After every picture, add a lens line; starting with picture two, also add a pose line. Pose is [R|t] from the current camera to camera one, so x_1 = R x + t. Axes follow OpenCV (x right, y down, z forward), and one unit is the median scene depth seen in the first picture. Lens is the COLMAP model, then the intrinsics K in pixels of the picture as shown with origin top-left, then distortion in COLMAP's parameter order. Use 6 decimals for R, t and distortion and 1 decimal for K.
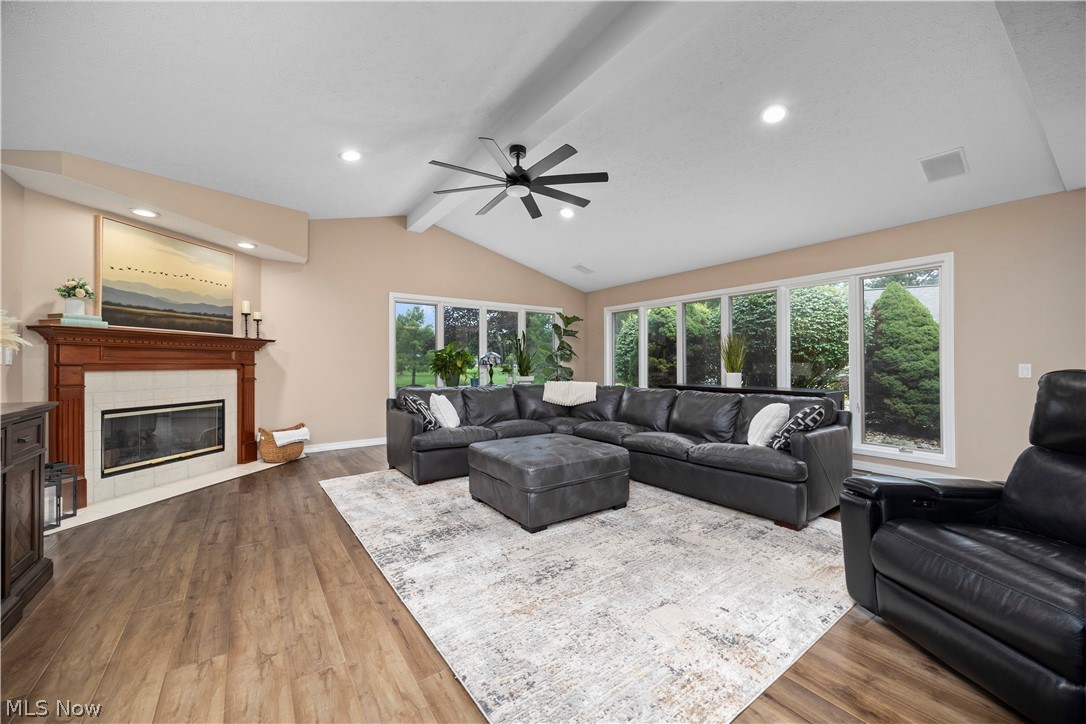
lens RADIAL K [[422.7, 0, 549.9], [0, 422.7, 360.9], [0, 0, 1]] dist [0.015823, -0.000064]
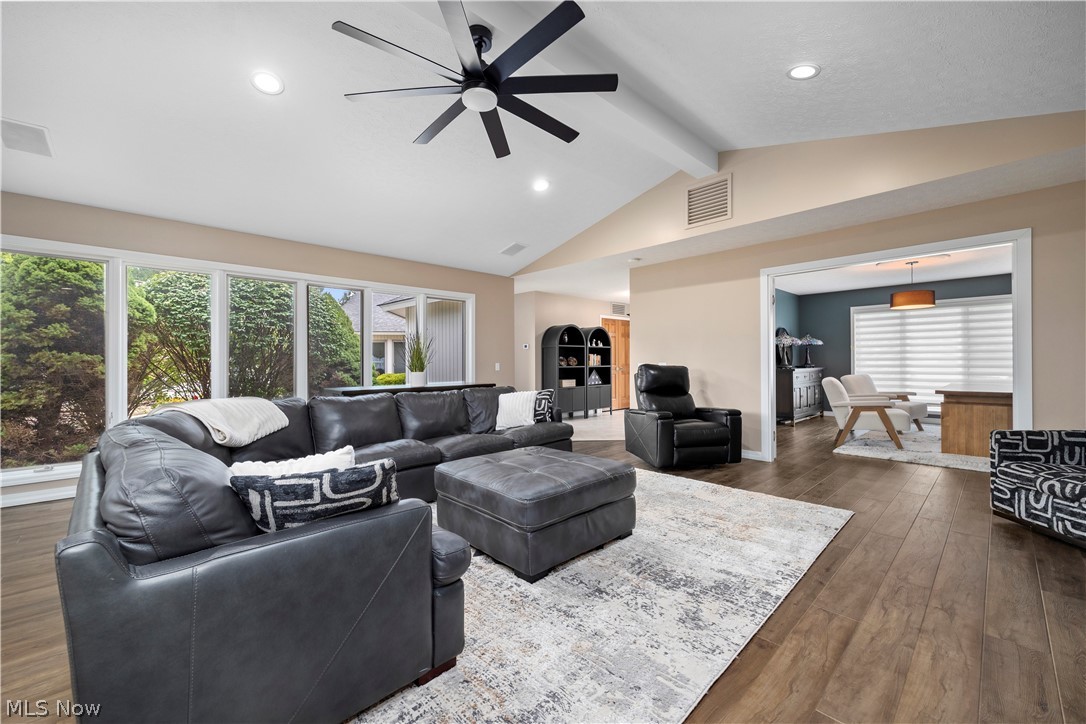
lens RADIAL K [[422.7, 0, 549.0], [0, 422.7, 362.9], [0, 0, 1]] dist [0.015823, -0.000064]
pose [[-0.140474, 0.001770, 0.990083, -1.135084], [-0.003832, 0.999990, -0.002332, 0.012065], [-0.990077, -0.004122, -0.140466, 1.518177]]
